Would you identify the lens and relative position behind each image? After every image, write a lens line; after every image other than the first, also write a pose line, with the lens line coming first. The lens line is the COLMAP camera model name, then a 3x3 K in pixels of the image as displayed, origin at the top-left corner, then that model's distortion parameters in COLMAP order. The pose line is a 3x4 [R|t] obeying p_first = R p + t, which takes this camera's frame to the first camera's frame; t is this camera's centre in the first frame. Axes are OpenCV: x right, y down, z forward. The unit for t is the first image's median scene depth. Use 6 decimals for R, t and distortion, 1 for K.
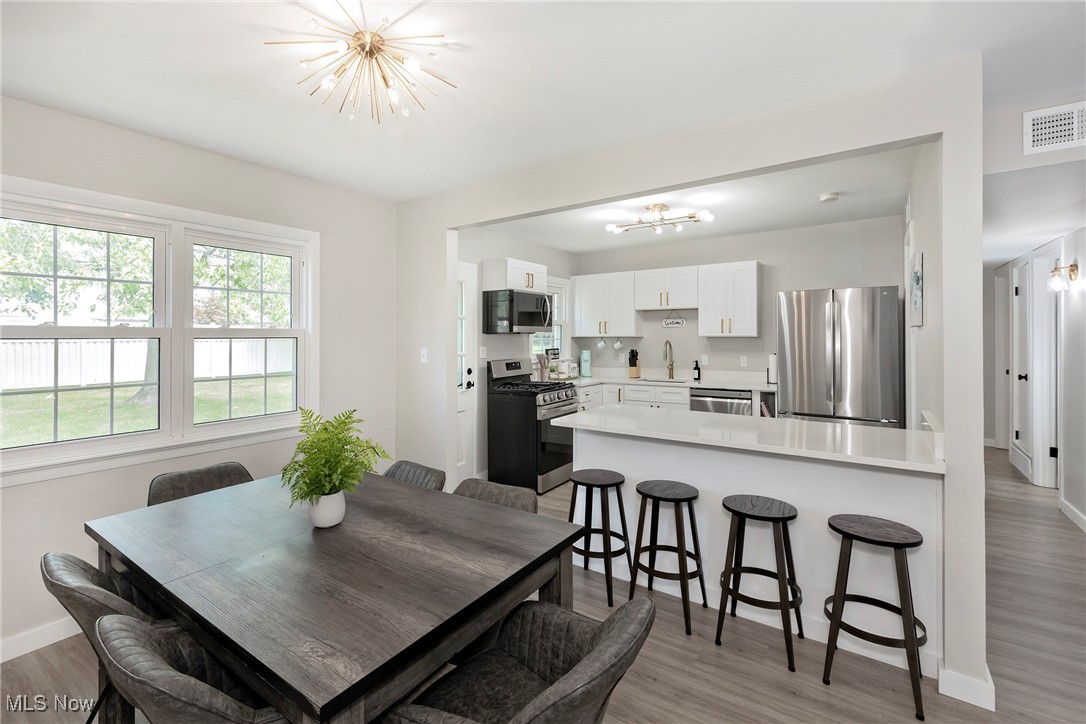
lens RADIAL K [[504.3, 0, 526.2], [0, 504.3, 344.3], [0, 0, 1]] dist [0.000866, 0.000291]
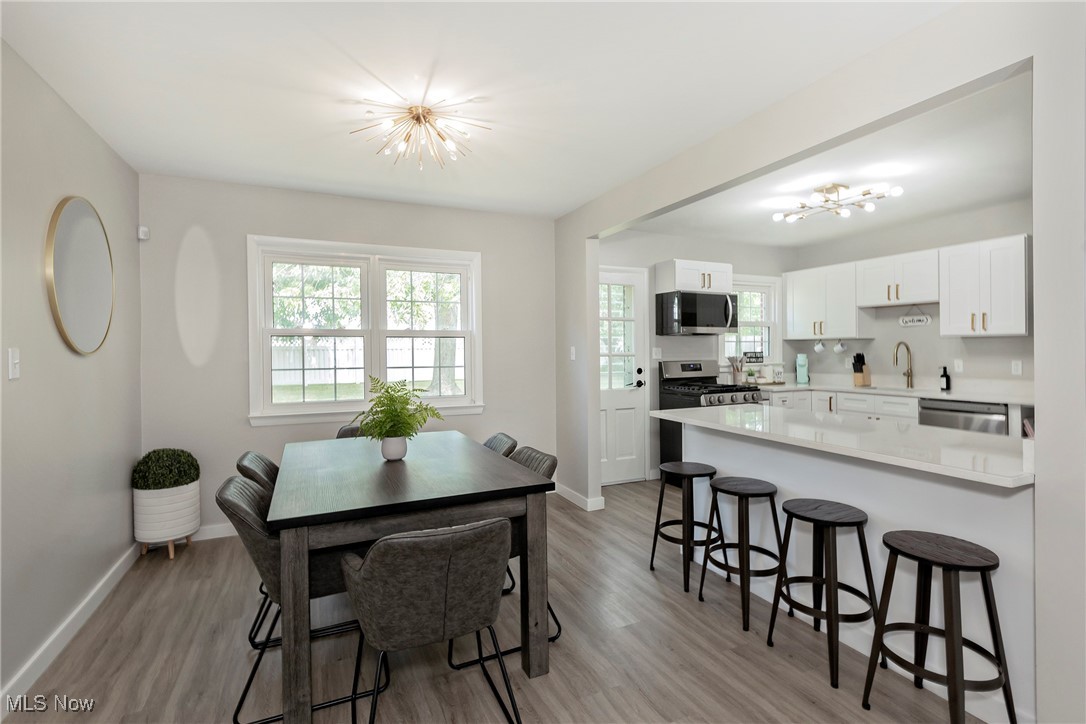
lens RADIAL K [[500.9, 0, 543.0], [0, 500.9, 362.0], [0, 0, 1]] dist [-0.005390, -0.000755]
pose [[0.883850, 0.009996, -0.467664, 0.171375], [-0.001644, 0.999832, 0.018264, 0.014157], [0.467768, -0.015374, 0.883718, -0.014002]]
